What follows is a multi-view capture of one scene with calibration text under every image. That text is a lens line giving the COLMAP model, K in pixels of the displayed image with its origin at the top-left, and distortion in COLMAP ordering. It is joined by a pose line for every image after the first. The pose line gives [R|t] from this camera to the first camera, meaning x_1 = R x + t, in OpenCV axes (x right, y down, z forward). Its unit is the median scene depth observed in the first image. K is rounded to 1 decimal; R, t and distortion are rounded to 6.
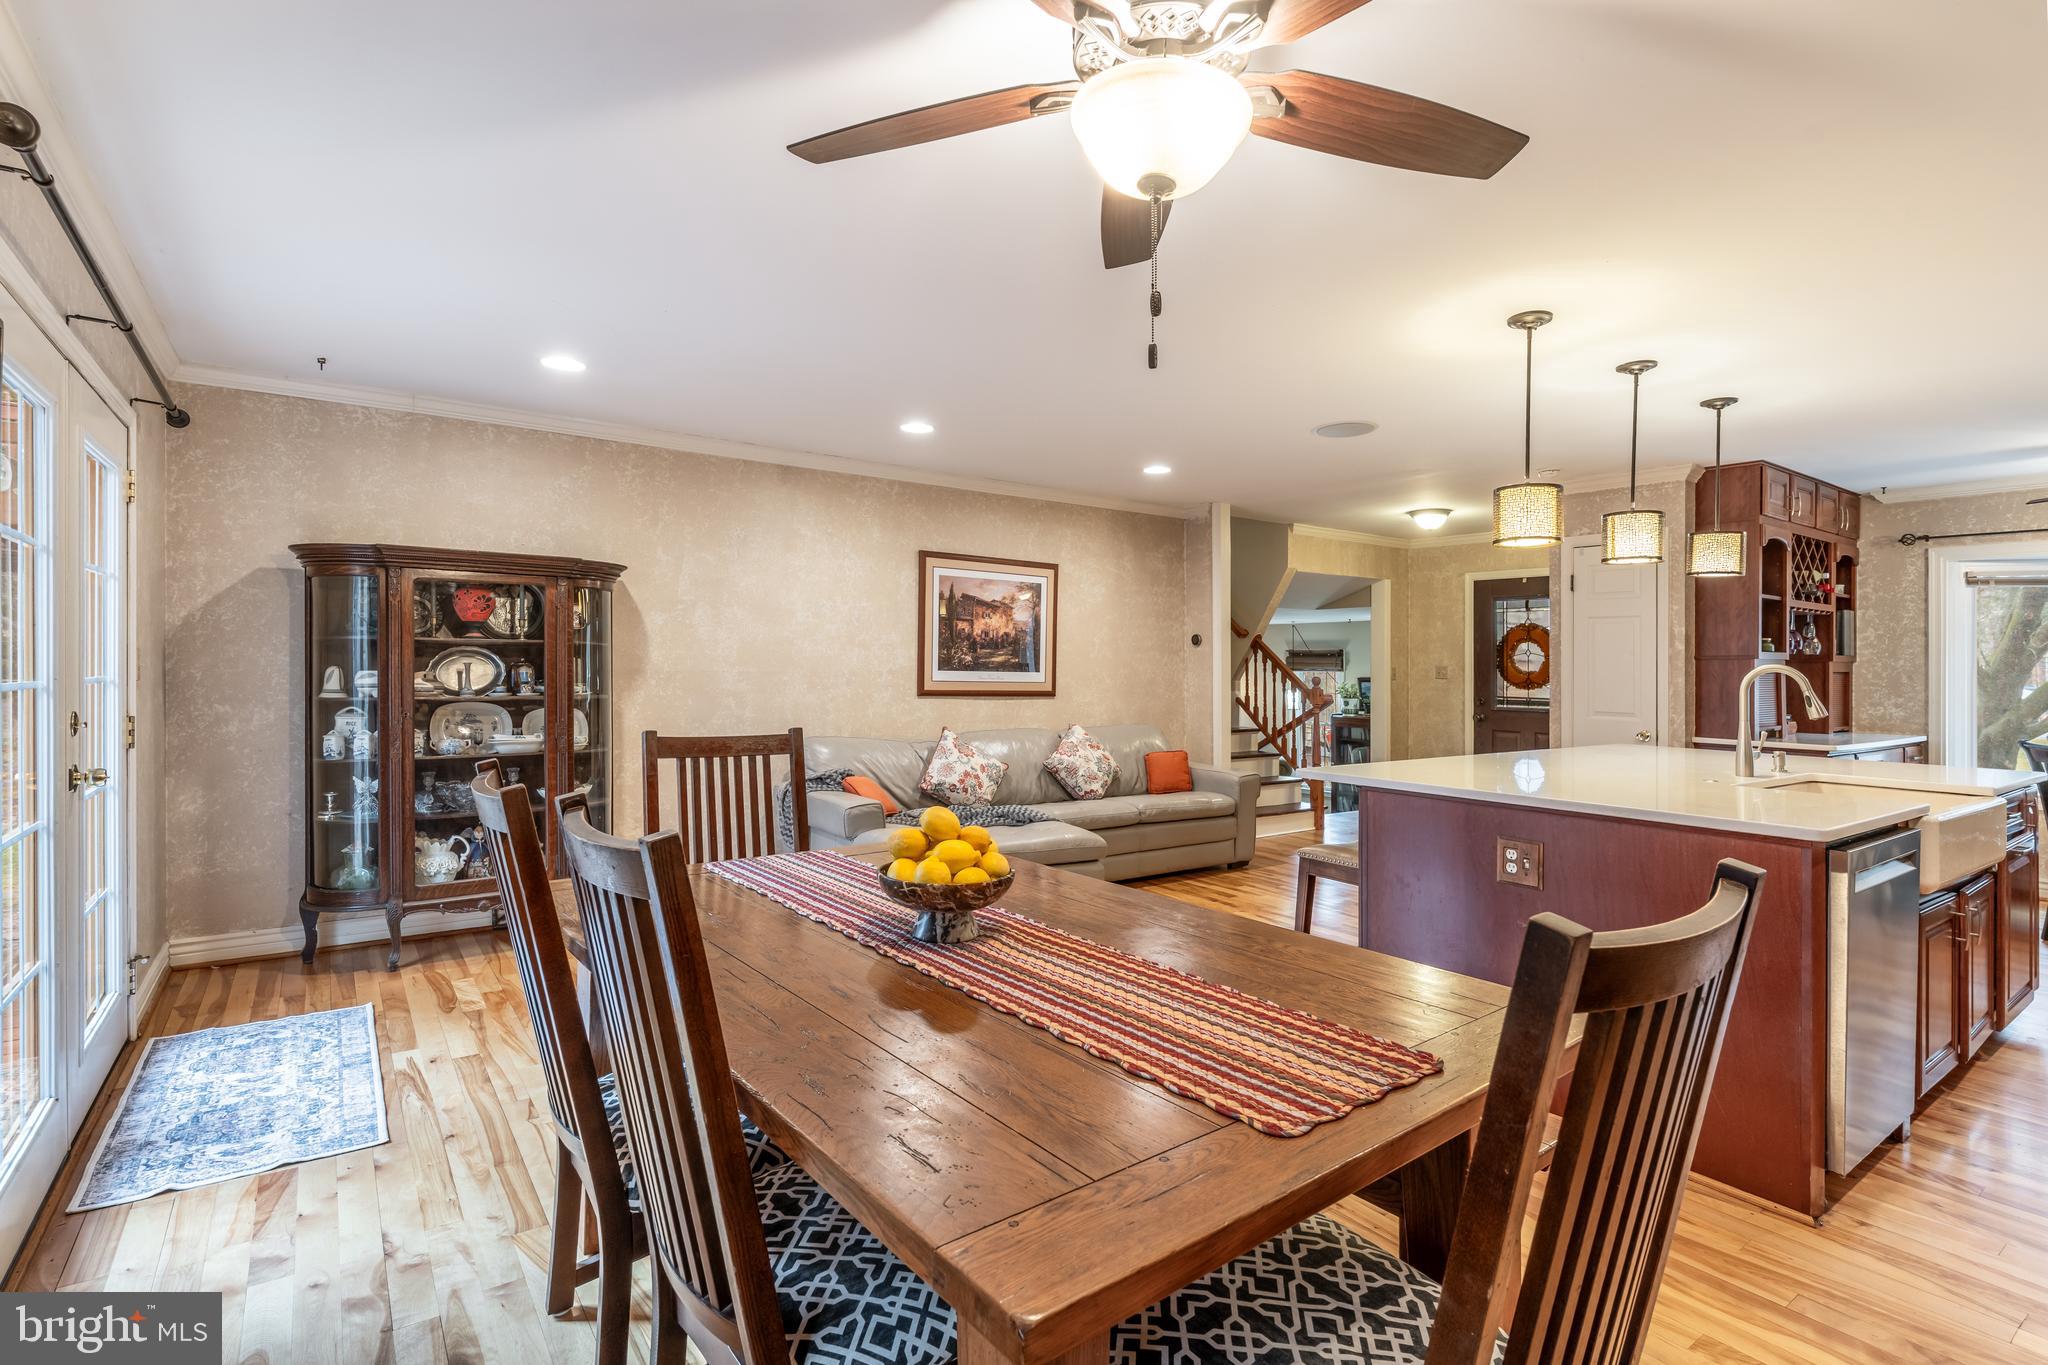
lens RADIAL K [[976.6, 0, 1028.4], [0, 976.6, 655.9], [0, 0, 1]] dist [0.005316, 0.000029]
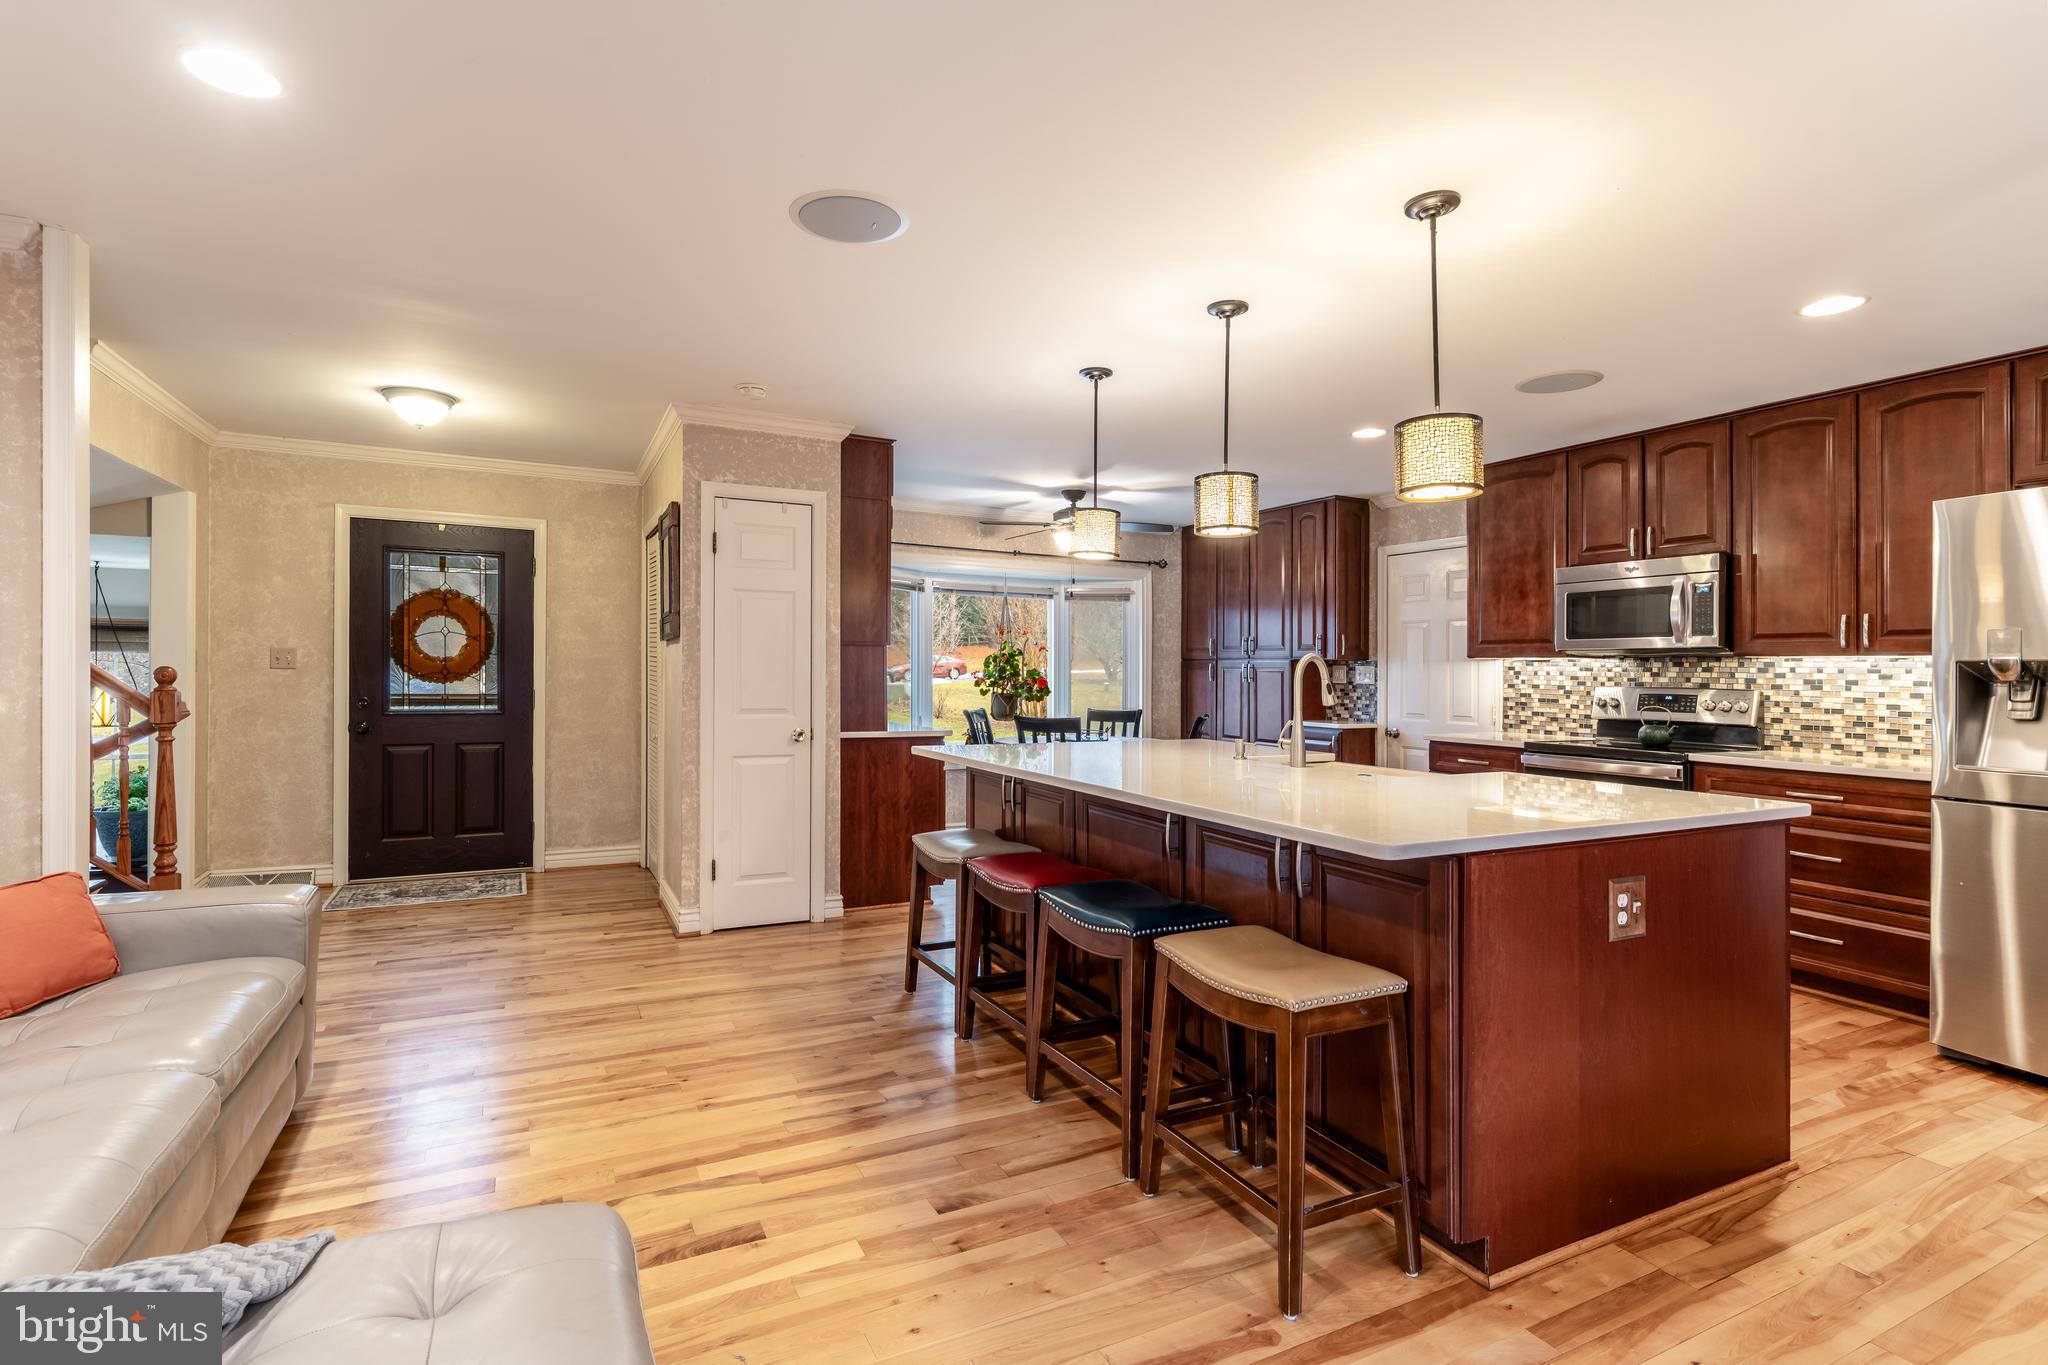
lens RADIAL K [[976.6, 0, 1013.6], [0, 976.6, 685.3], [0, 0, 1]] dist [0.005316, 0.000029]
pose [[0.158857, -0.025721, 0.986967, -0.161446], [-0.019085, 0.999394, 0.029117, 0.009862], [-0.987117, -0.023462, 0.158270, 0.644408]]
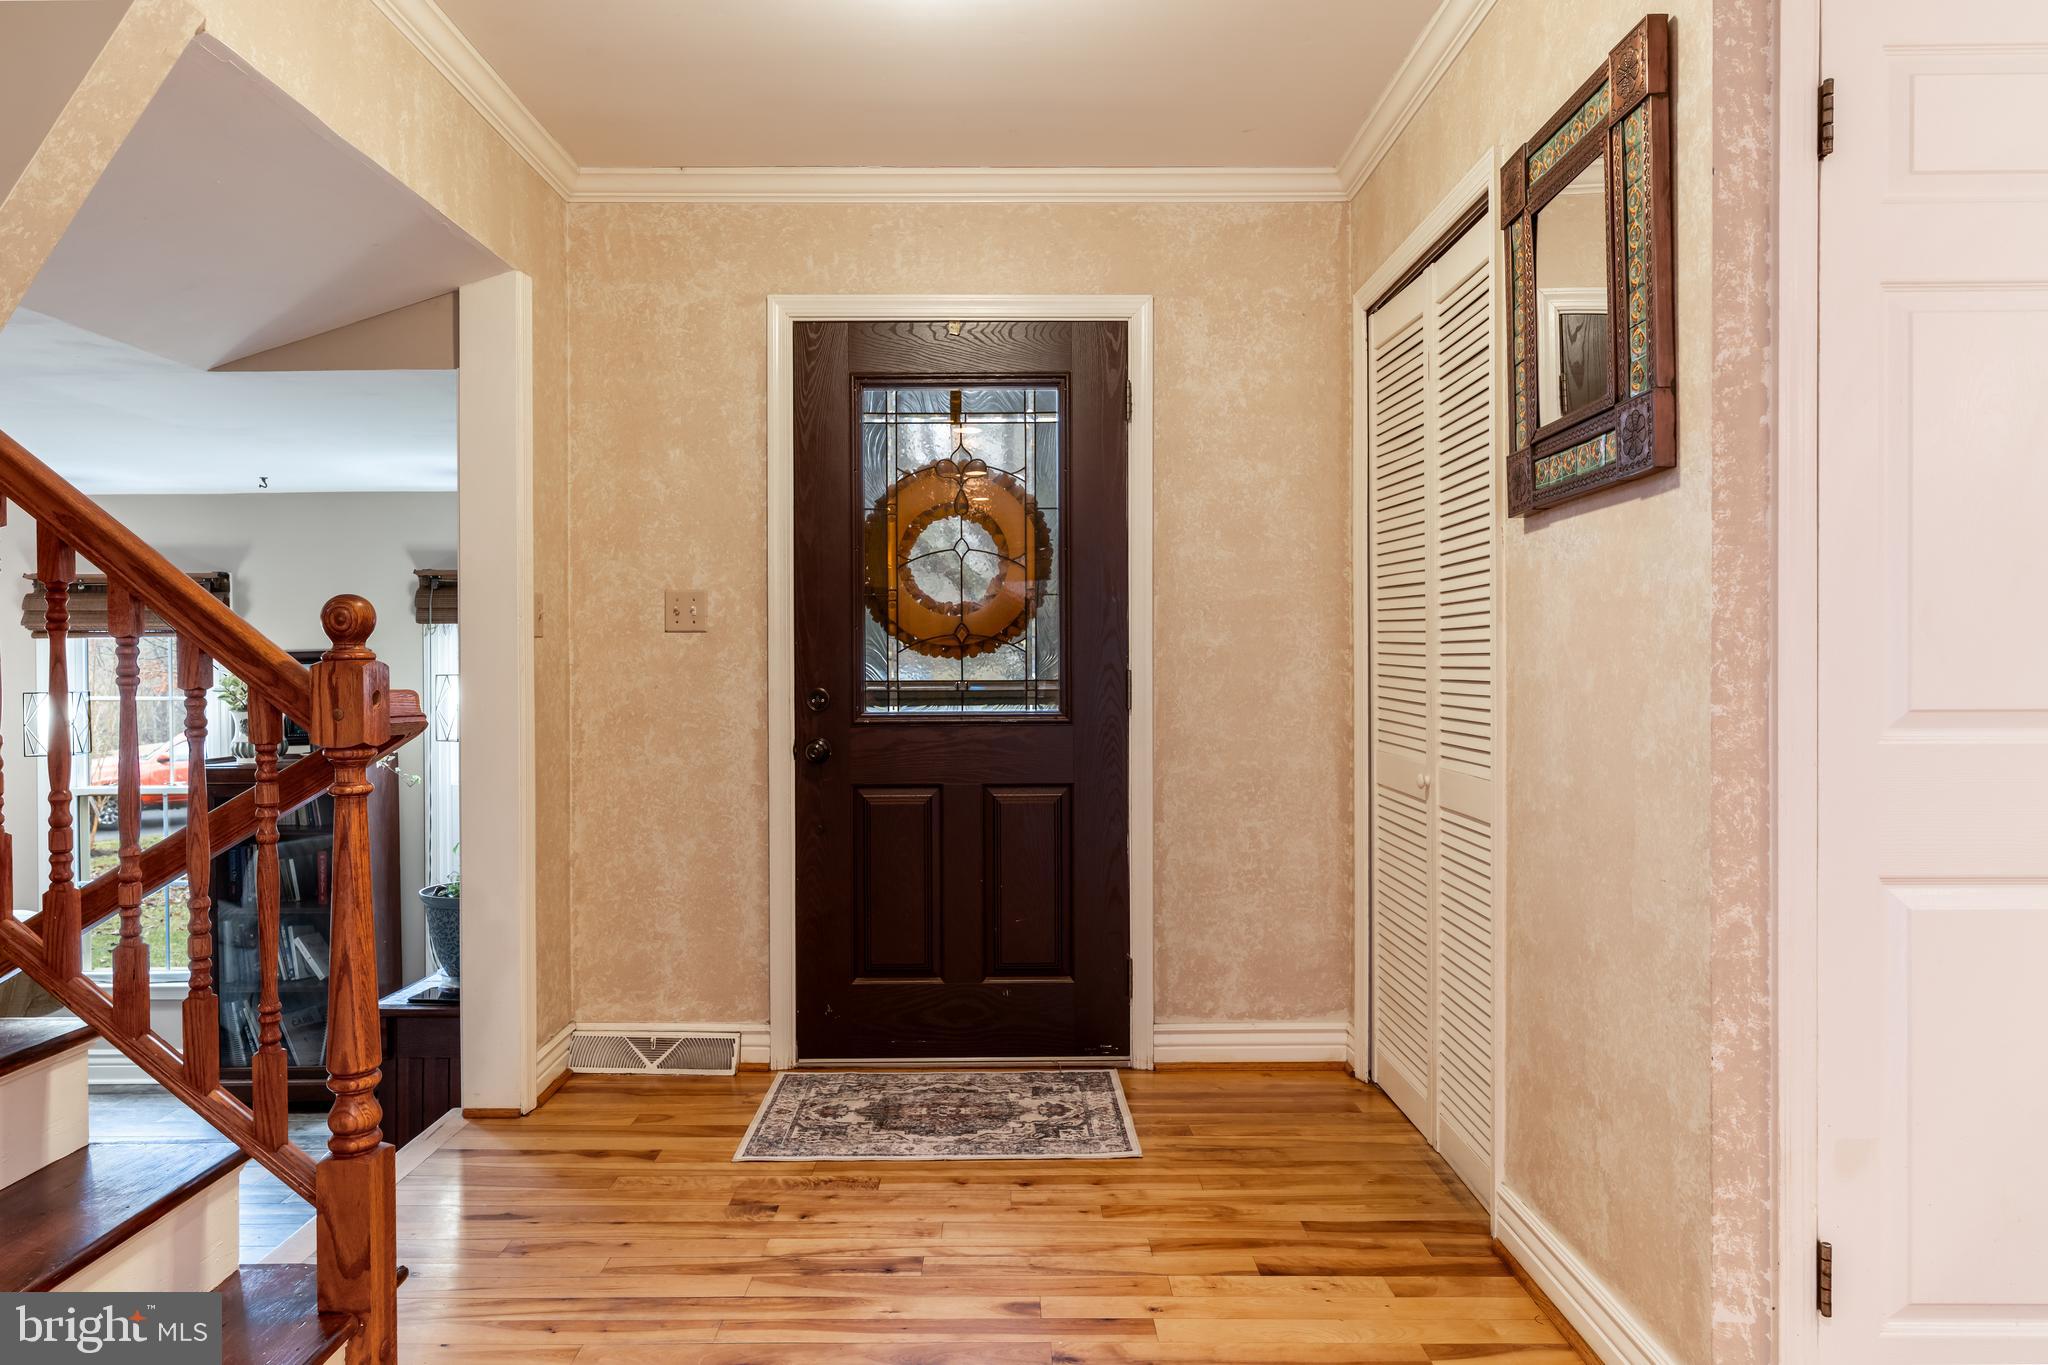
lens RADIAL K [[1255.1, 0, 1002.8], [0, 1255.1, 674.1], [0, 0, 1]] dist [-0.008157, 0.013889]
pose [[0.584327, -0.021794, 0.811226, 0.225950], [0.005266, 0.999720, 0.023065, 0.039981], [-0.811502, -0.009205, 0.584278, 0.982861]]
